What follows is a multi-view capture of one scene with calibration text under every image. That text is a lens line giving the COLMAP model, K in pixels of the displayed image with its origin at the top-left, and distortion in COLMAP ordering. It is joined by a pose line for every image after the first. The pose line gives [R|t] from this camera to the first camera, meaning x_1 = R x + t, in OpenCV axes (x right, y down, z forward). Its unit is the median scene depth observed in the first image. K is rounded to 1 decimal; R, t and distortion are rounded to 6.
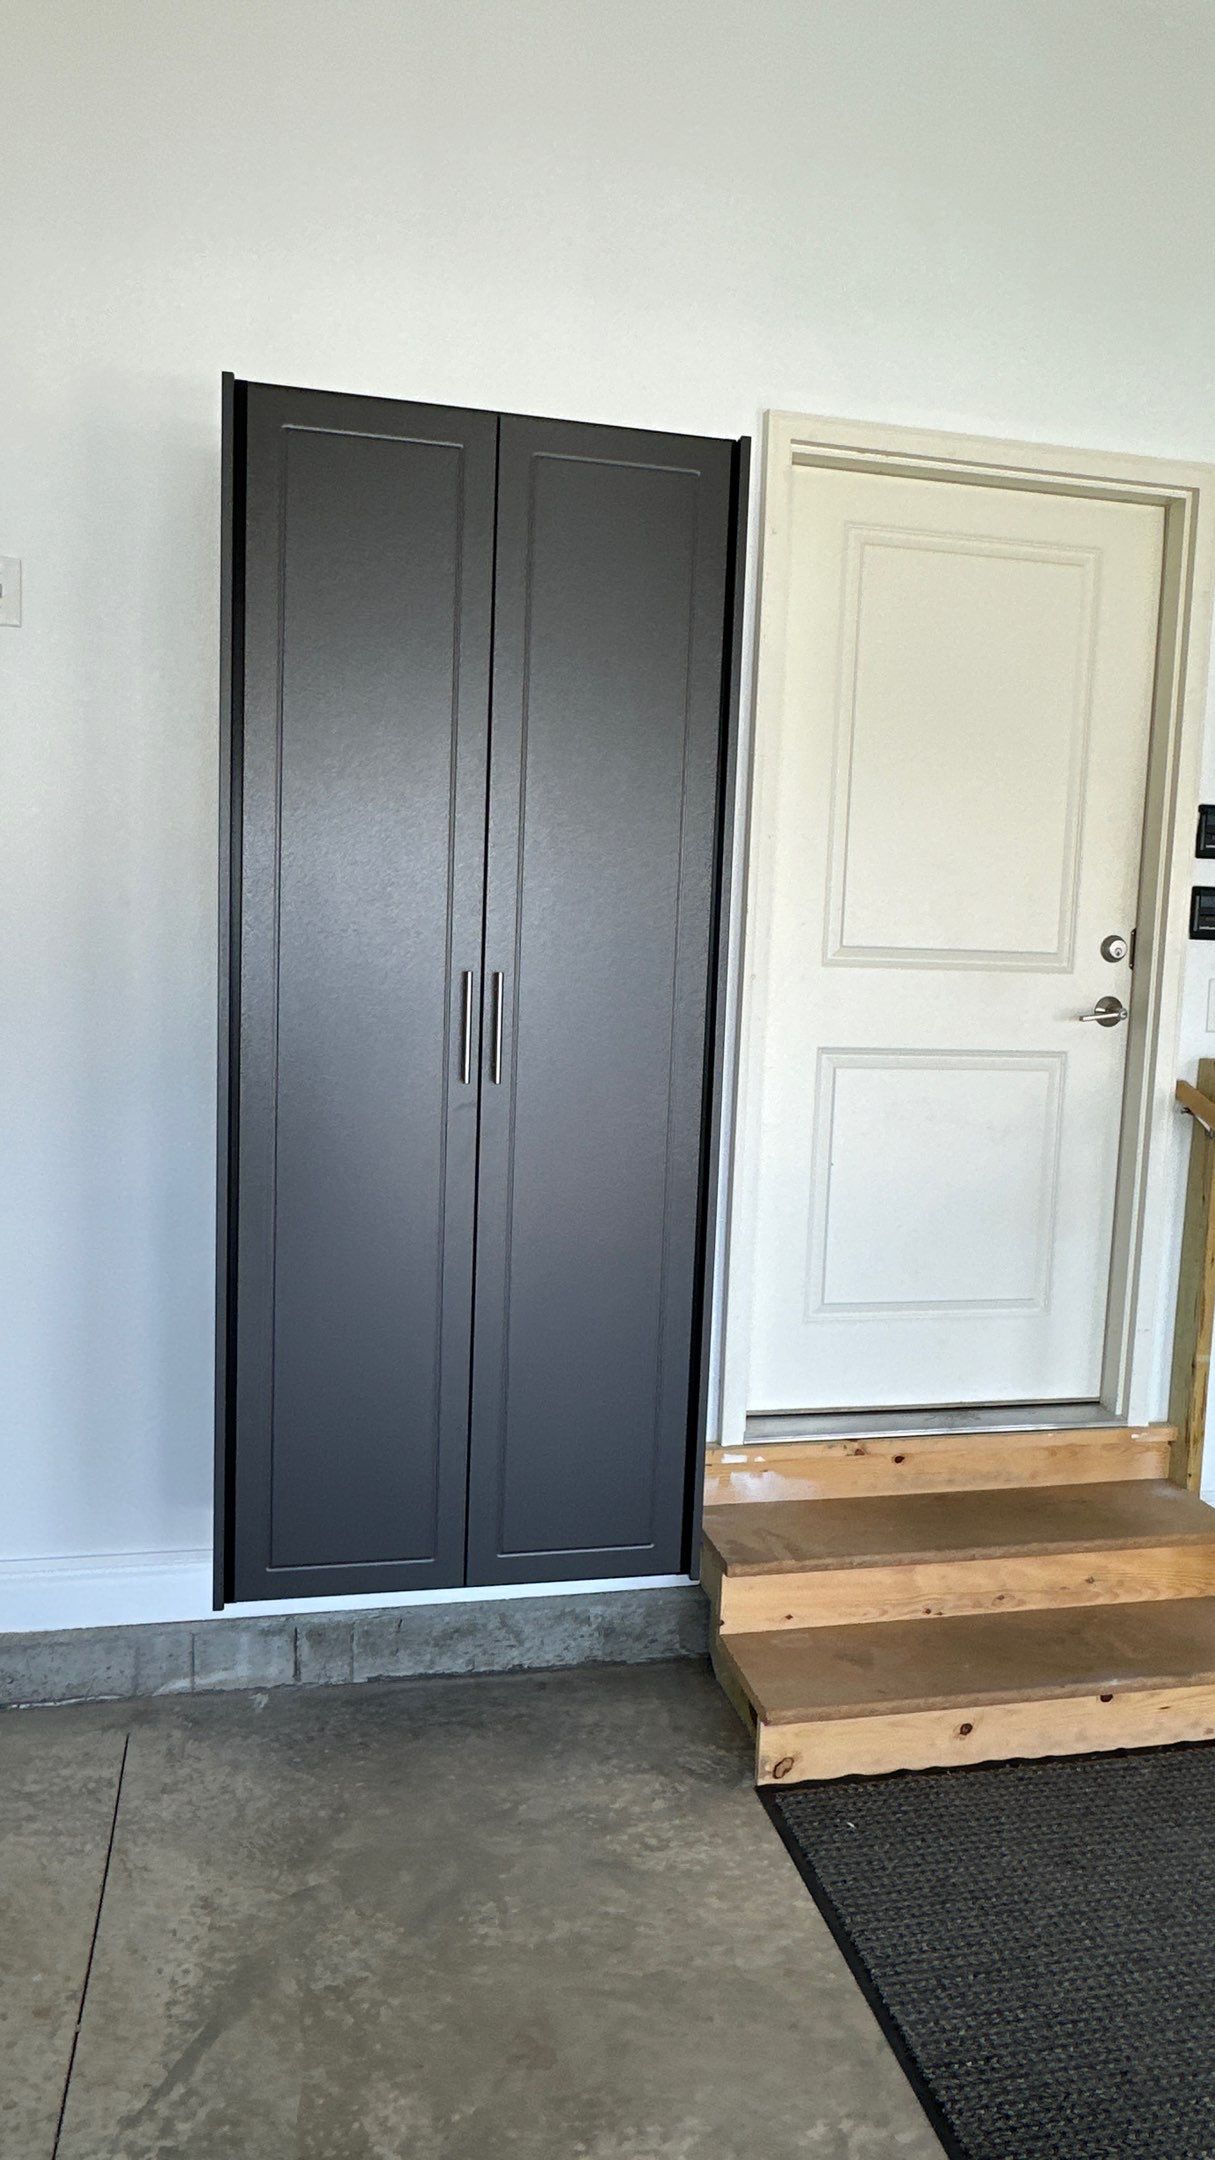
lens RADIAL K [[1419.9, 0, 607.8], [0, 1419.9, 1080.5], [0, 0, 1]] dist [-0.003822, -0.000006]
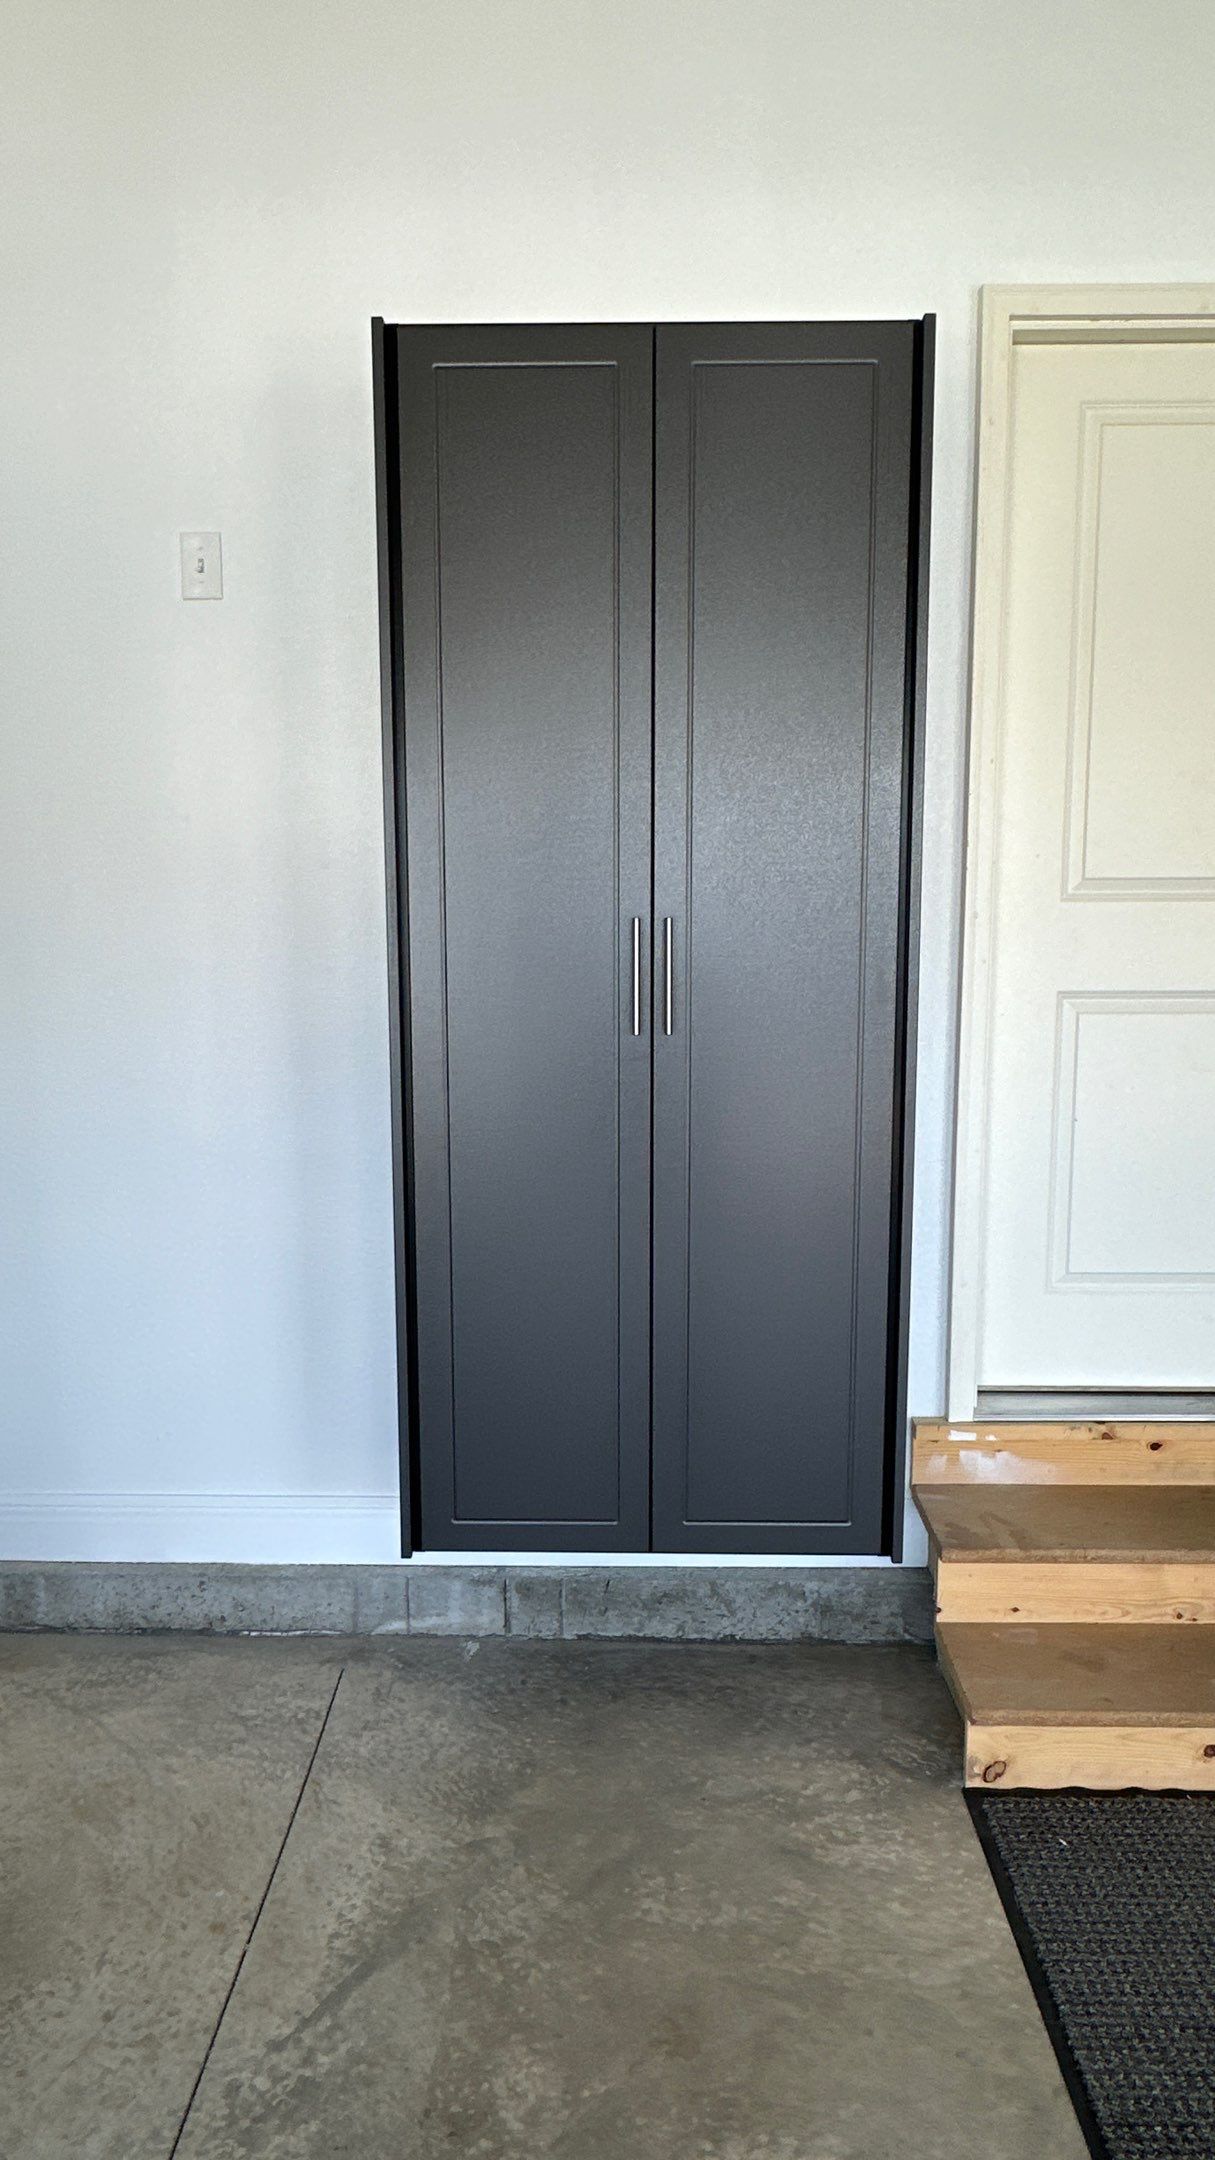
lens RADIAL K [[1419.9, 0, 606.9], [0, 1419.9, 1080.3], [0, 0, 1]] dist [-0.003822, -0.000006]
pose [[0.970081, -0.007297, -0.242671, 0.110804], [0.013784, 0.999591, 0.025043, 0.008587], [0.242389, -0.027638, 0.969785, 0.058852]]
